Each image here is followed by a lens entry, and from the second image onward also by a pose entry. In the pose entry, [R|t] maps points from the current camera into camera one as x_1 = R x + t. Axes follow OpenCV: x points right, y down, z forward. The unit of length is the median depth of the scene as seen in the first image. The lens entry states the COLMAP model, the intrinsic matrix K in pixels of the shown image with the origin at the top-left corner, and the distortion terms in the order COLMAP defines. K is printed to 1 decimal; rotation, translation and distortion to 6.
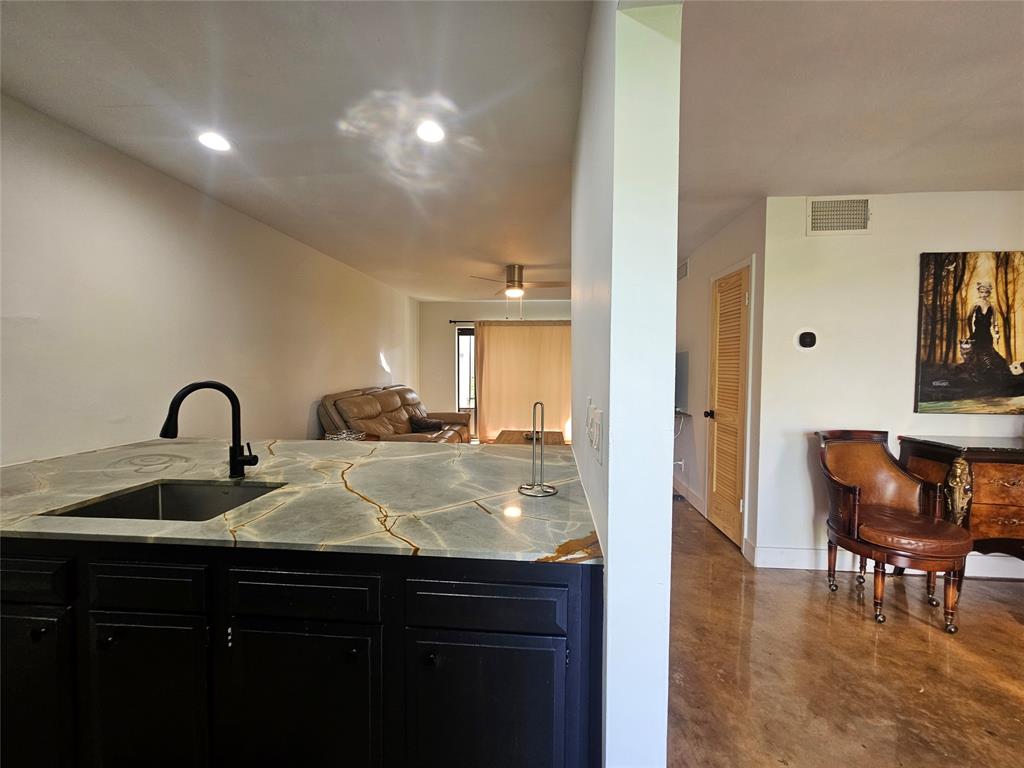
lens RADIAL K [[420.9, 0, 514.0], [0, 420.9, 383.3], [0, 0, 1]] dist [-0.000760, 0.000523]
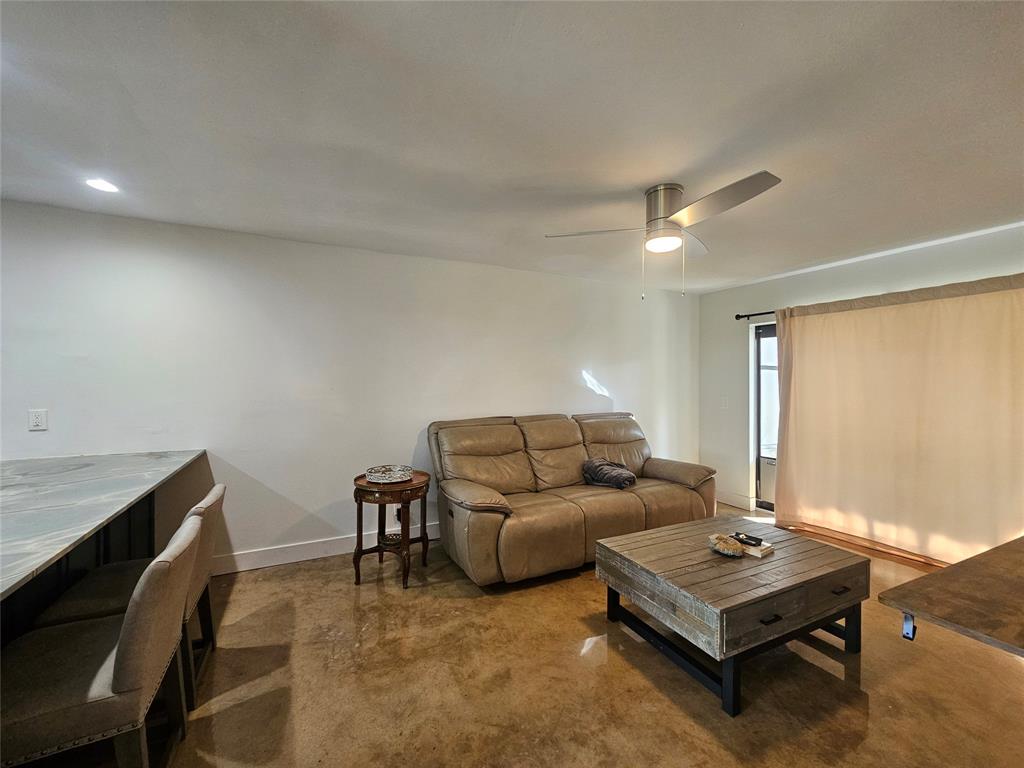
lens RADIAL K [[420.9, 0, 514.0], [0, 420.9, 383.3], [0, 0, 1]] dist [-0.000760, 0.000523]
pose [[0.524630, 0.006893, -0.851302, 0.552945], [-0.040210, 0.999052, -0.016691, -0.062191], [0.850380, 0.042988, 0.524410, 1.028003]]
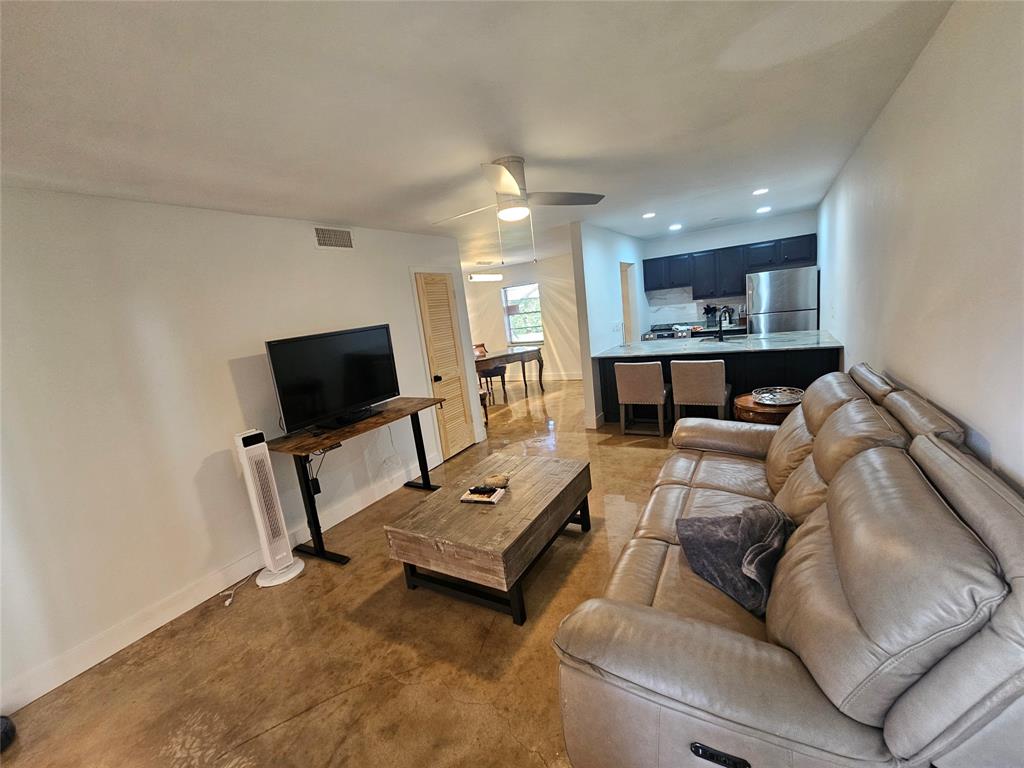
lens RADIAL K [[420.9, 0, 514.0], [0, 420.9, 383.3], [0, 0, 1]] dist [-0.000760, 0.000523]
pose [[-0.896133, 0.019465, 0.443358, -0.405231], [0.129117, 0.967255, 0.218511, -0.208190], [-0.424586, 0.253060, -0.869303, 2.607296]]
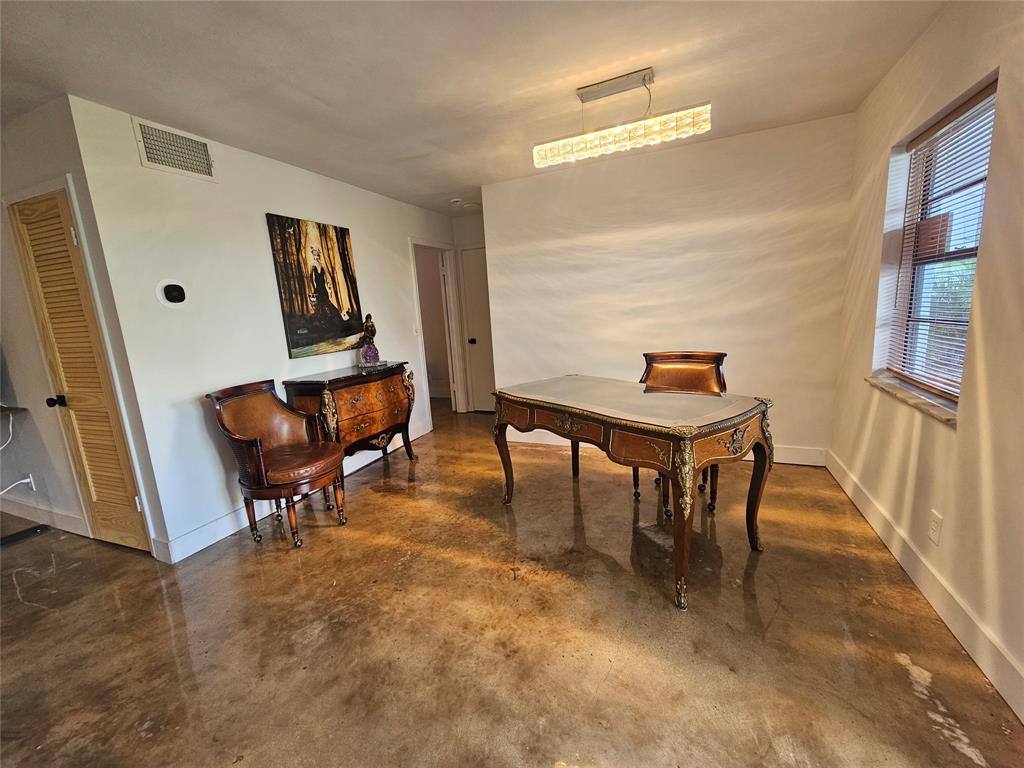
lens RADIAL K [[420.9, 0, 514.0], [0, 420.9, 383.3], [0, 0, 1]] dist [-0.000760, 0.000523]
pose [[0.317044, -0.195329, 0.928078, 0.075119], [0.101806, 0.979917, 0.171461, 0.000933], [-0.942931, 0.040123, 0.330563, 0.053623]]
